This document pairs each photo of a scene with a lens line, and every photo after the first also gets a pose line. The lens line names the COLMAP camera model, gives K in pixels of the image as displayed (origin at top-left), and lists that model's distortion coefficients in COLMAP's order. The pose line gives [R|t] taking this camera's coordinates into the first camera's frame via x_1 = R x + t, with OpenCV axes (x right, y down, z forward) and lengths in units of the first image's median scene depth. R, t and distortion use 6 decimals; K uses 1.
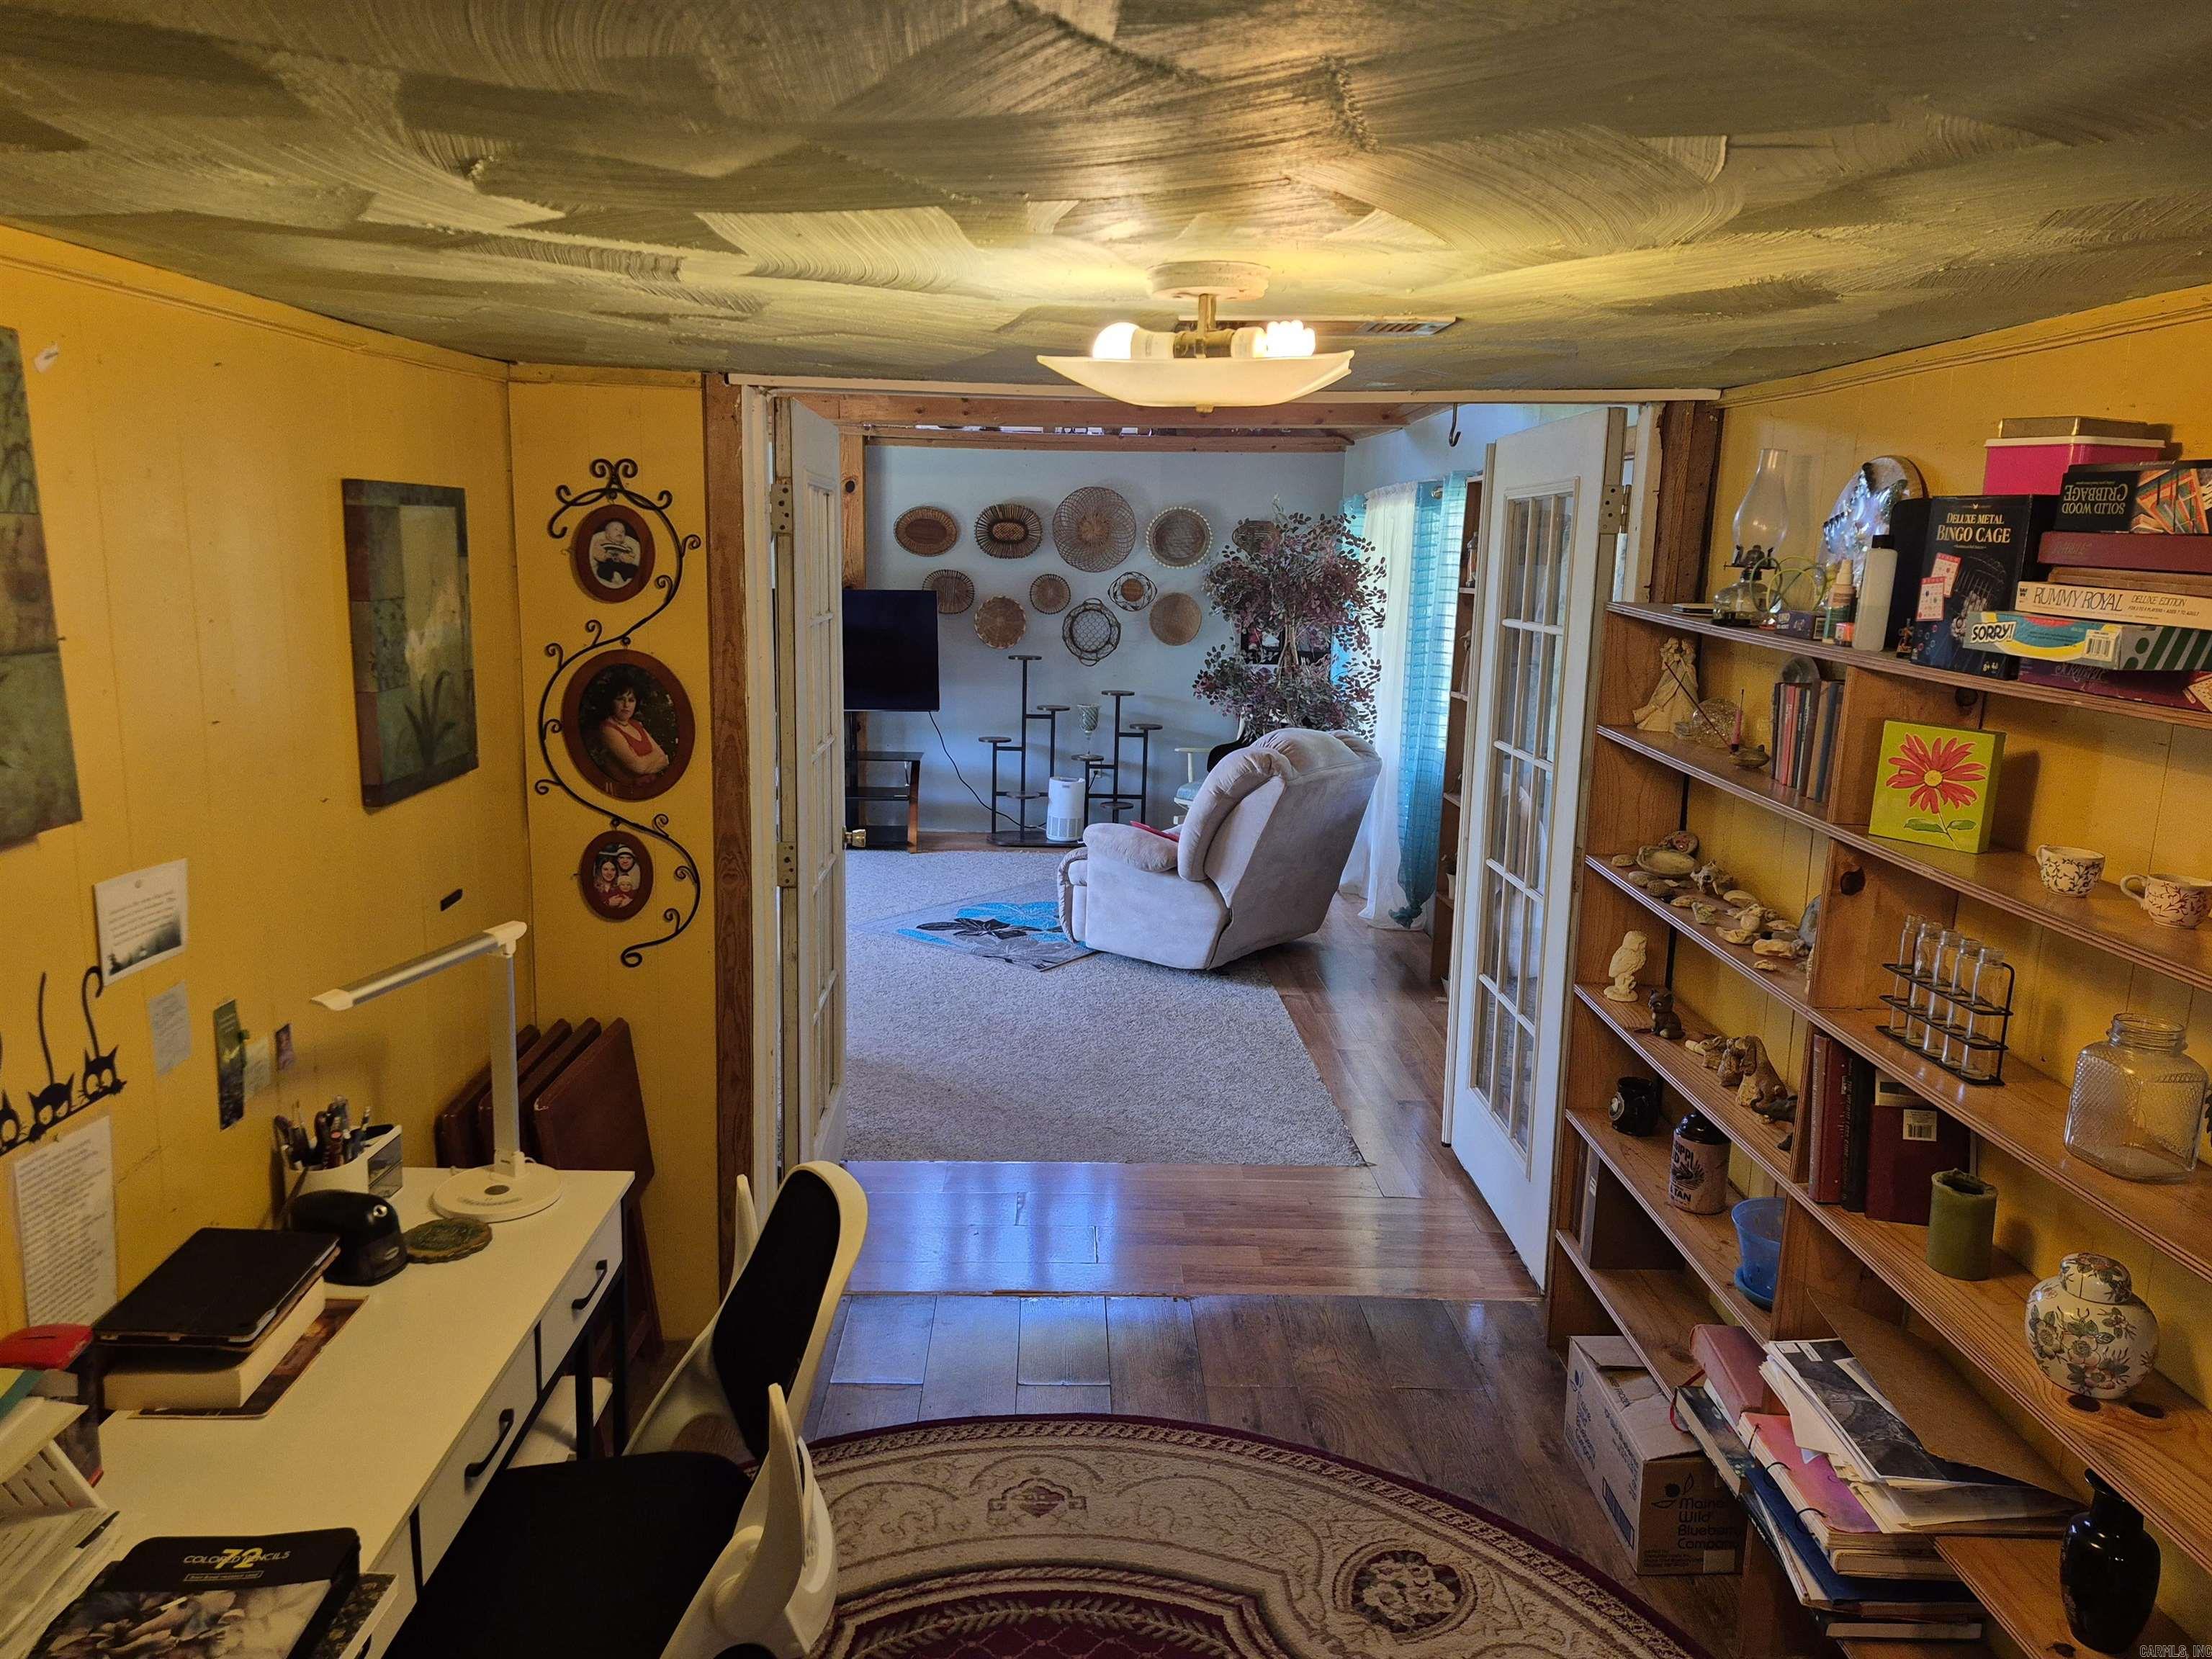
lens RADIAL K [[1530.8, 0, 1107.4], [0, 1530.8, 834.3], [0, 0, 1]] dist [0.009275, -0.011522]
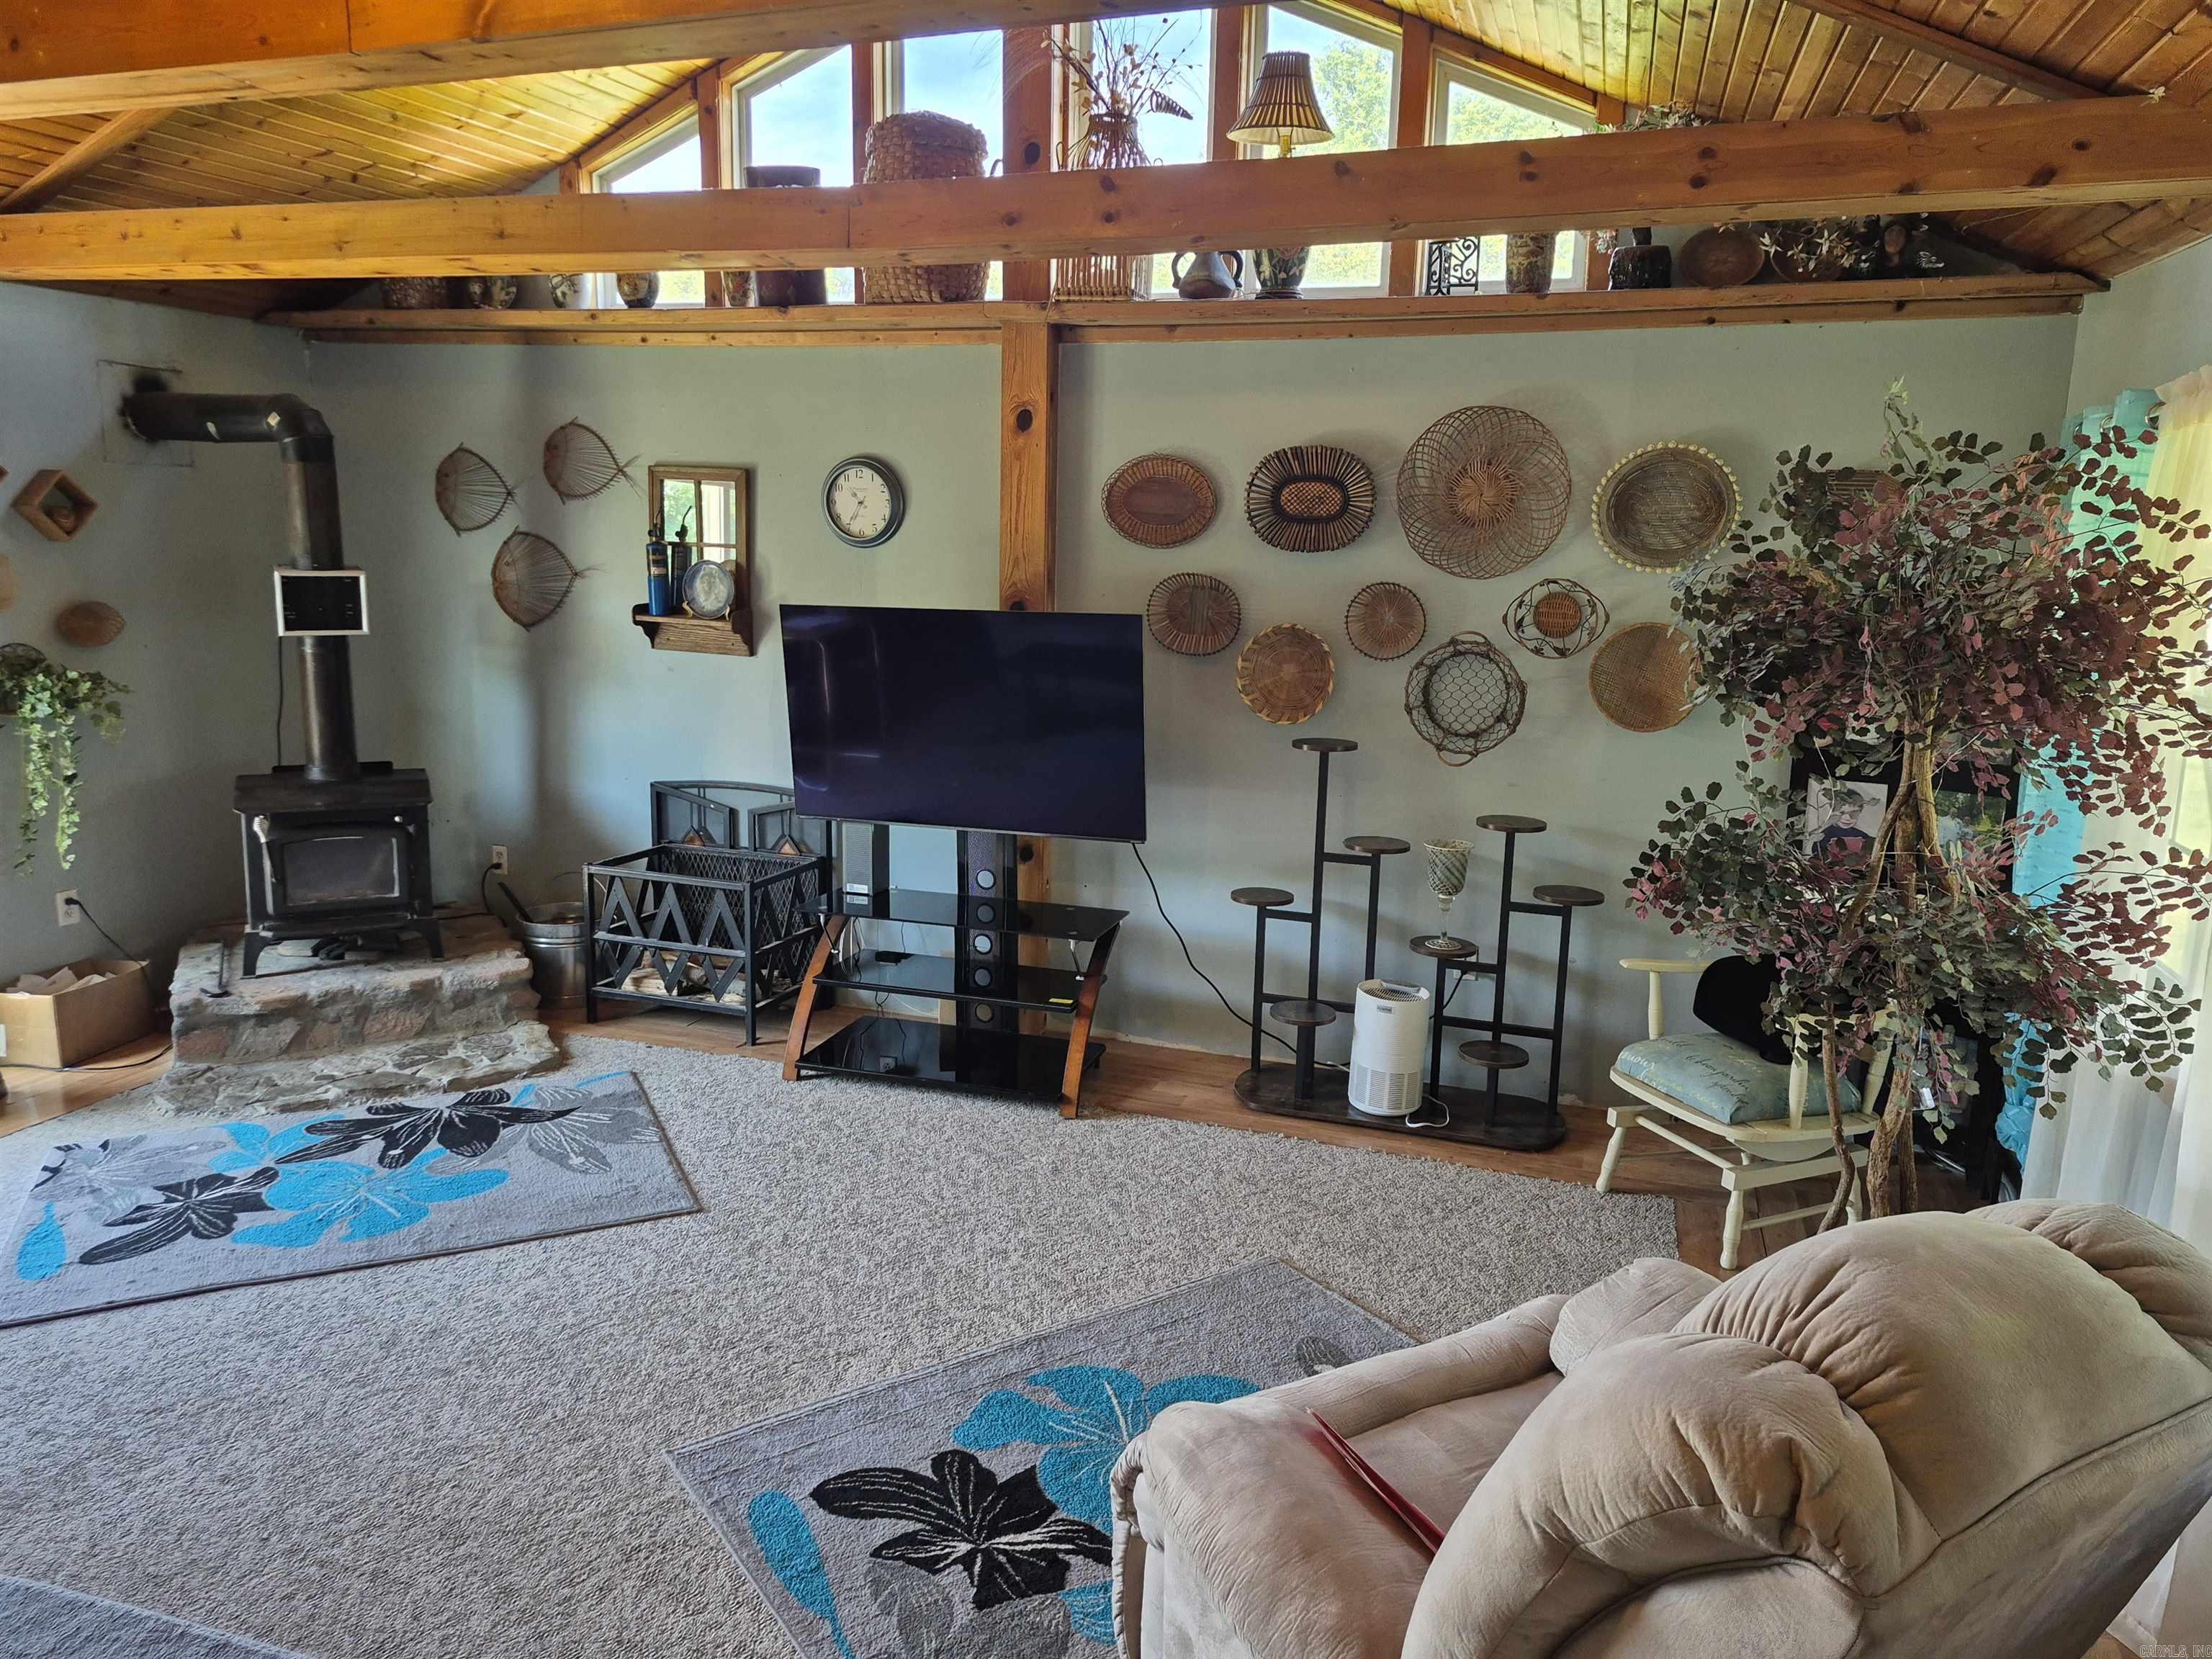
lens RADIAL K [[1530.8, 0, 1085.5], [0, 1530.8, 813.2], [0, 0, 1]] dist [0.009275, -0.011522]
pose [[0.932557, 0.060178, -0.355973, 0.054709], [-0.060678, 0.998110, 0.009772, -0.092357], [0.355888, 0.012487, 0.934445, 0.490363]]
